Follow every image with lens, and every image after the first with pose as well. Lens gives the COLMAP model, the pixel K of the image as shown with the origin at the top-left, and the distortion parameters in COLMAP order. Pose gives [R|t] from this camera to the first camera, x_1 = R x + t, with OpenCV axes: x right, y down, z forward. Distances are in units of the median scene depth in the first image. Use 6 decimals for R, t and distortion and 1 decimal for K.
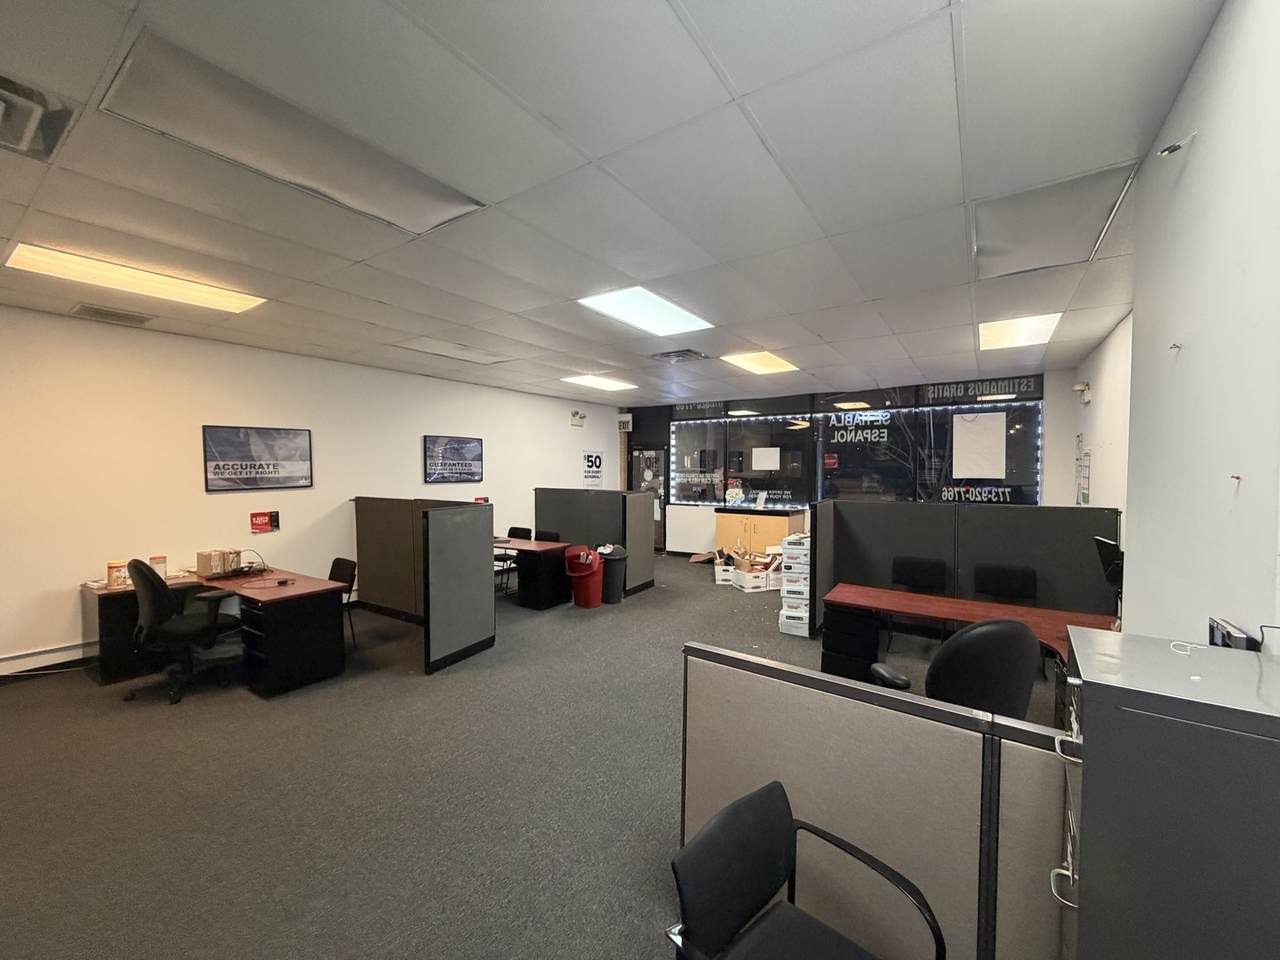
lens RADIAL K [[510.5, 0, 639.9], [0, 510.5, 482.9], [0, 0, 1]] dist [0.001770, 0.000089]
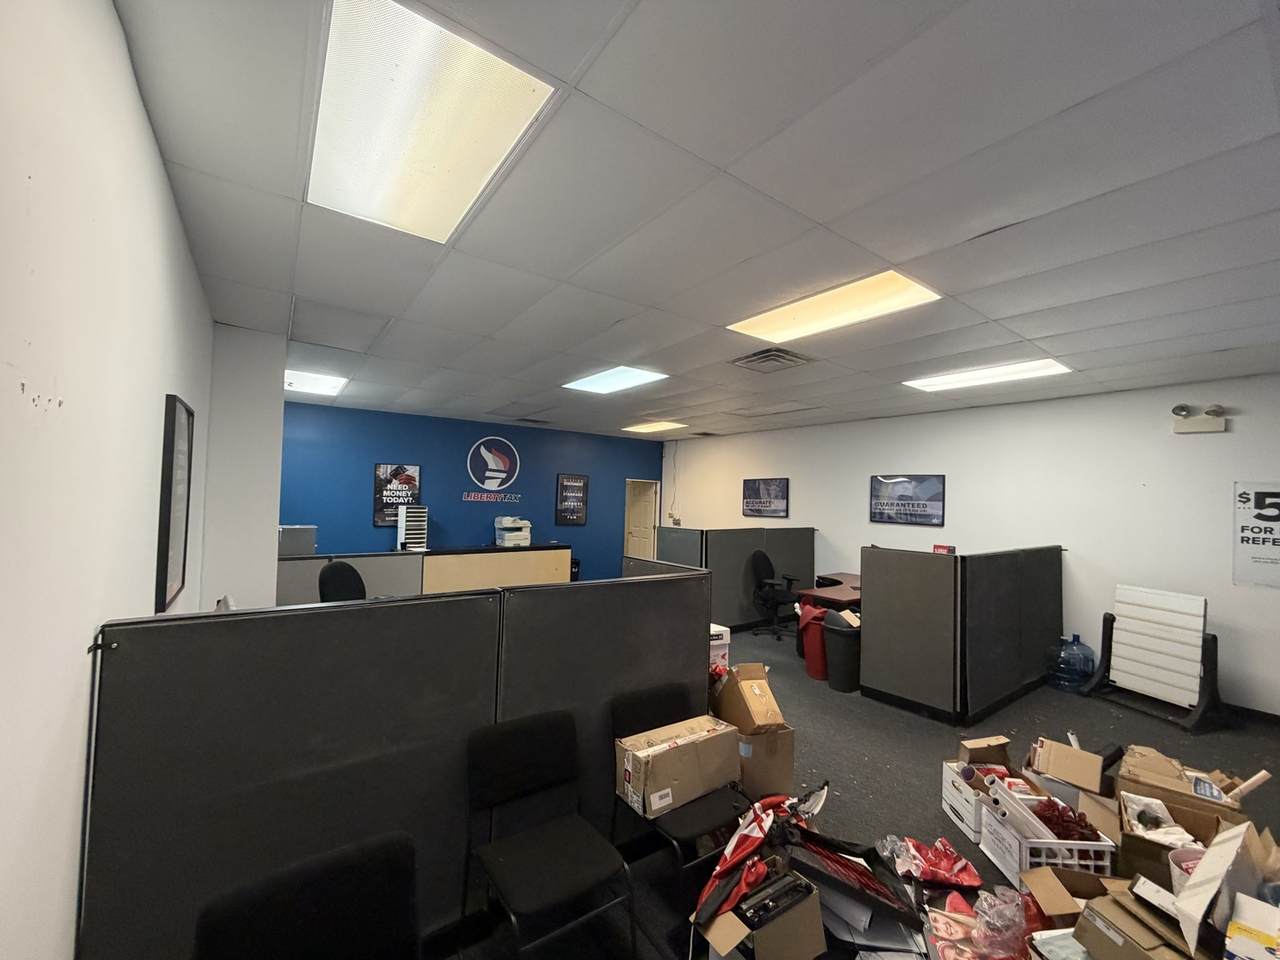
lens RADIAL K [[510.5, 0, 642.1], [0, 510.5, 483.4], [0, 0, 1]] dist [0.001770, 0.000089]
pose [[-0.340734, -0.032180, -0.939609, 0.643943], [-0.054003, 0.998434, -0.014611, -0.034463], [0.938608, 0.045763, -0.341938, 0.839117]]
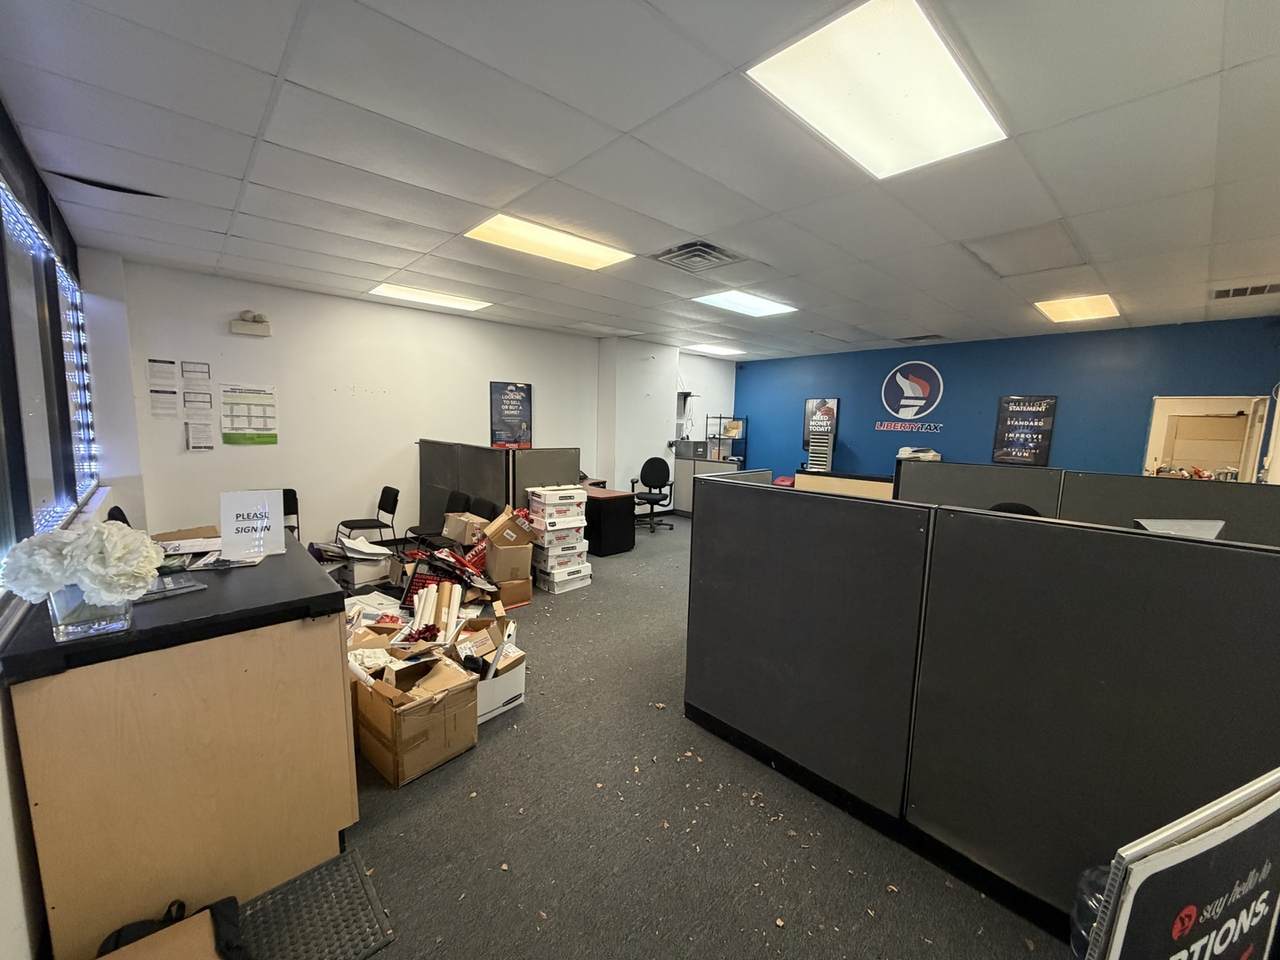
lens RADIAL K [[510.5, 0, 652.0], [0, 510.5, 482.6], [0, 0, 1]] dist [0.001770, 0.000089]
pose [[-0.979295, -0.044214, 0.197551, -0.007351], [-0.015277, 0.989216, 0.145666, -0.034030], [-0.201861, 0.139632, -0.969410, 1.311010]]
